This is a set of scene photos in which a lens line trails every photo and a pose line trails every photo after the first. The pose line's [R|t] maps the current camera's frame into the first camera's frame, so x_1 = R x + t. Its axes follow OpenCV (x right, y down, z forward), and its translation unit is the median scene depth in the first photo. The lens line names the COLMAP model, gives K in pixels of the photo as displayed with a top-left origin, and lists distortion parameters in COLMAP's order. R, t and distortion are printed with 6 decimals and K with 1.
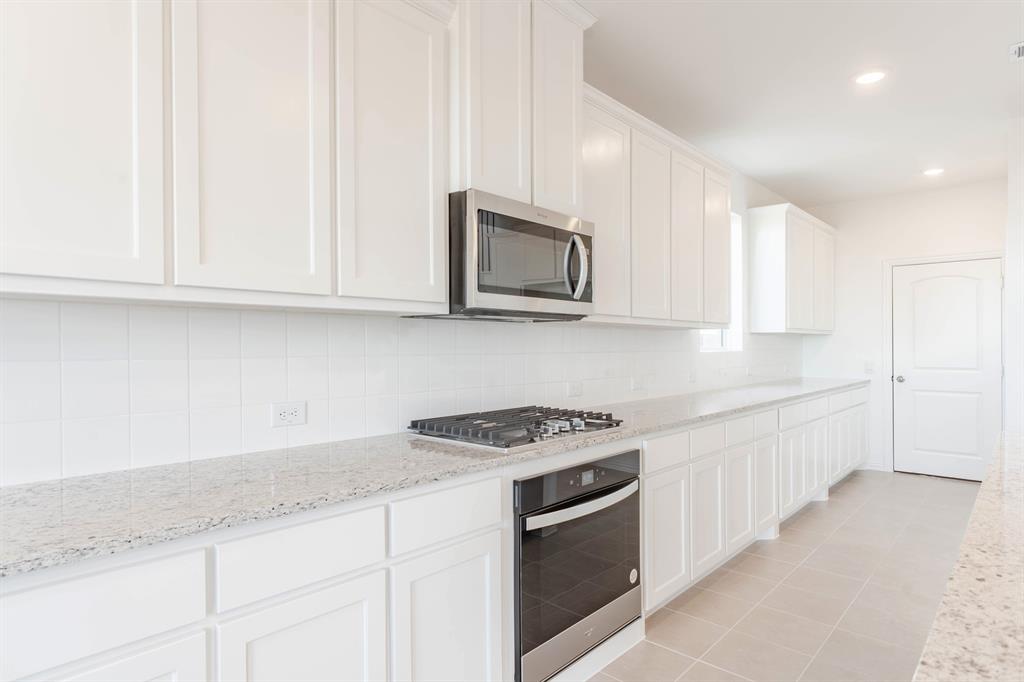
lens RADIAL K [[575.5, 0, 512.0], [0, 575.5, 341.0], [0, 0, 1]] dist [0.002682, 0.000113]
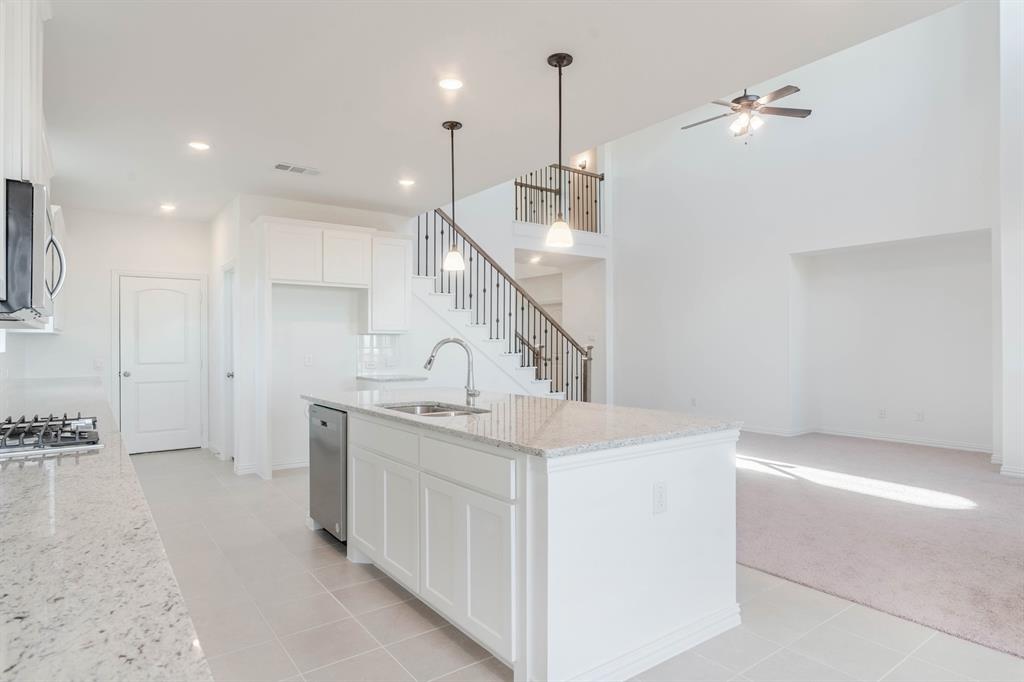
lens RADIAL K [[575.5, 0, 512.0], [0, 575.5, 341.0], [0, 0, 1]] dist [0.002682, 0.000113]
pose [[0.181831, 0.003000, 0.983325, -0.366724], [-0.005578, 0.999982, -0.002020, -0.002682], [-0.983314, -0.005118, 0.181845, 0.025816]]
